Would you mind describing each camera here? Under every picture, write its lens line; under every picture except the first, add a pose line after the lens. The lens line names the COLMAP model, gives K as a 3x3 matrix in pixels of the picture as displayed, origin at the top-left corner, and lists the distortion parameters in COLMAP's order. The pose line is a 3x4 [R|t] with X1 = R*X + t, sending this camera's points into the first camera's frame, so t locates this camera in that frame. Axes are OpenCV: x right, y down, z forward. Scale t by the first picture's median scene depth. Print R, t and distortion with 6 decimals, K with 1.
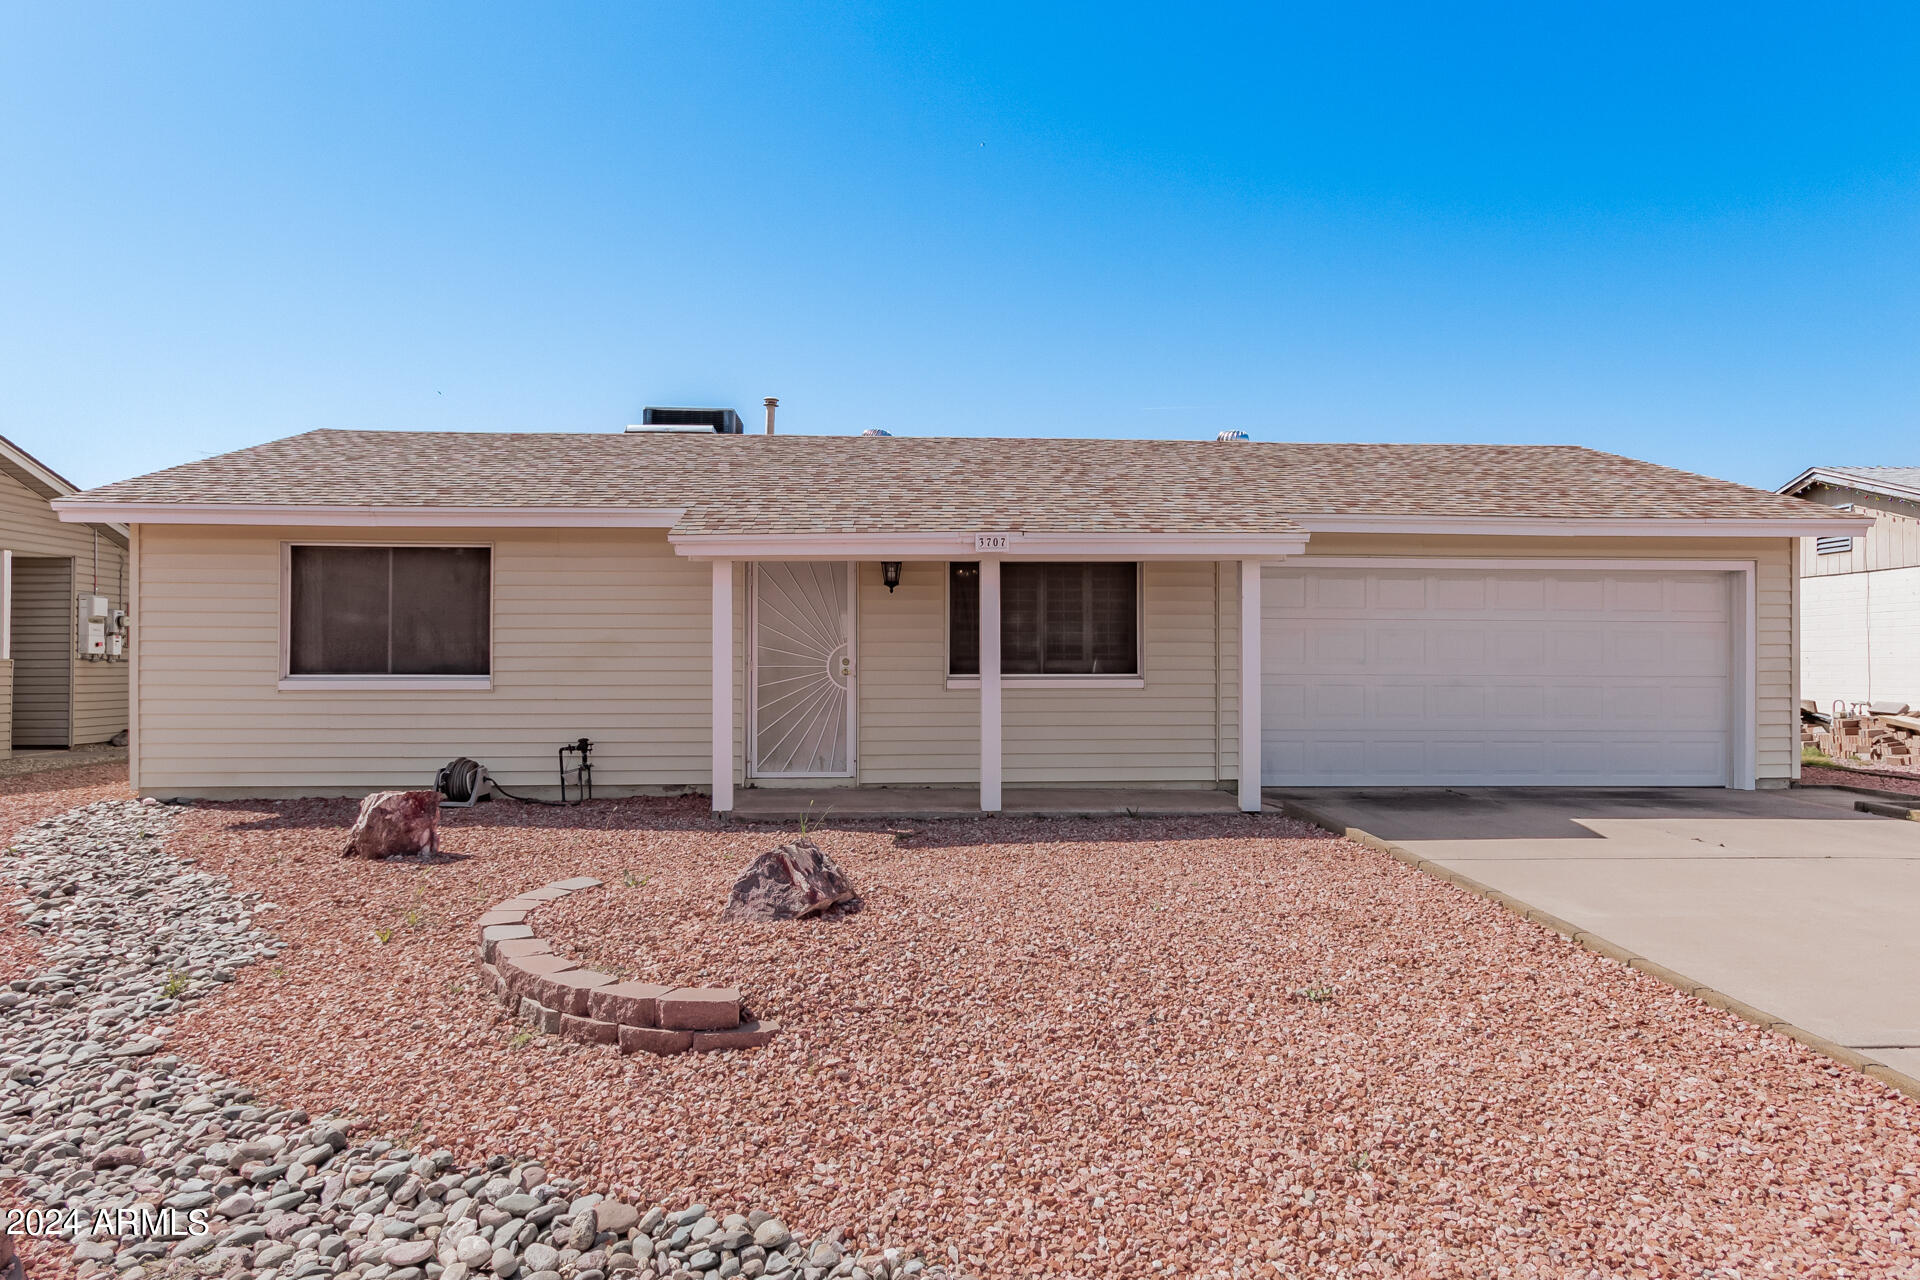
lens RADIAL K [[1156.1, 0, 962.7], [0, 1156.1, 649.5], [0, 0, 1]] dist [0.003781, 0.000140]
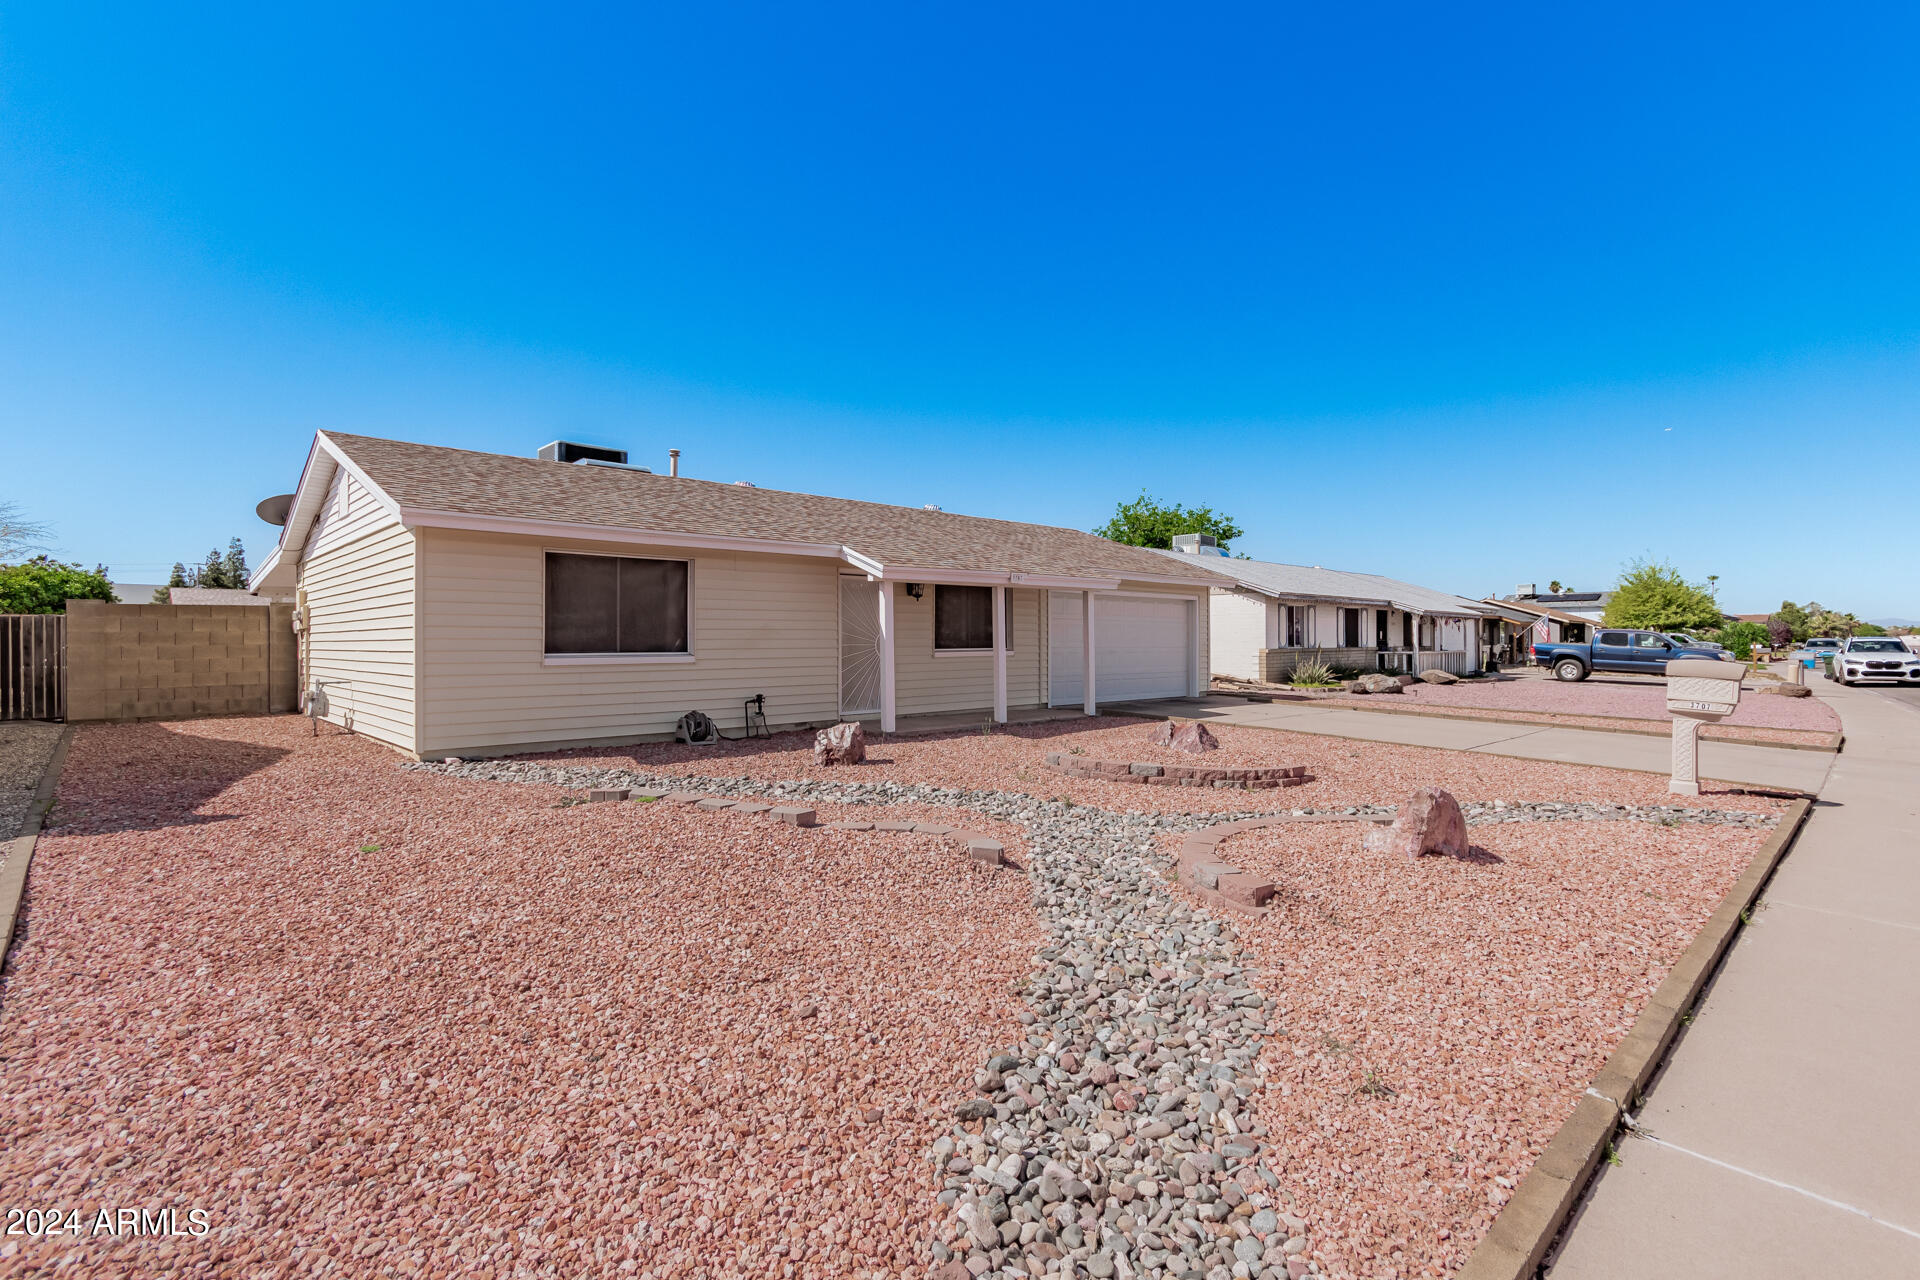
lens RADIAL K [[888.7, 0, 963.2], [0, 888.7, 644.5], [0, 0, 1]] dist [0.003825, 0.000104]
pose [[0.766656, -0.004833, 0.642040, -0.843943], [-0.003894, 0.999918, 0.012177, -0.001957], [-0.642047, -0.011836, 0.766574, -0.041717]]
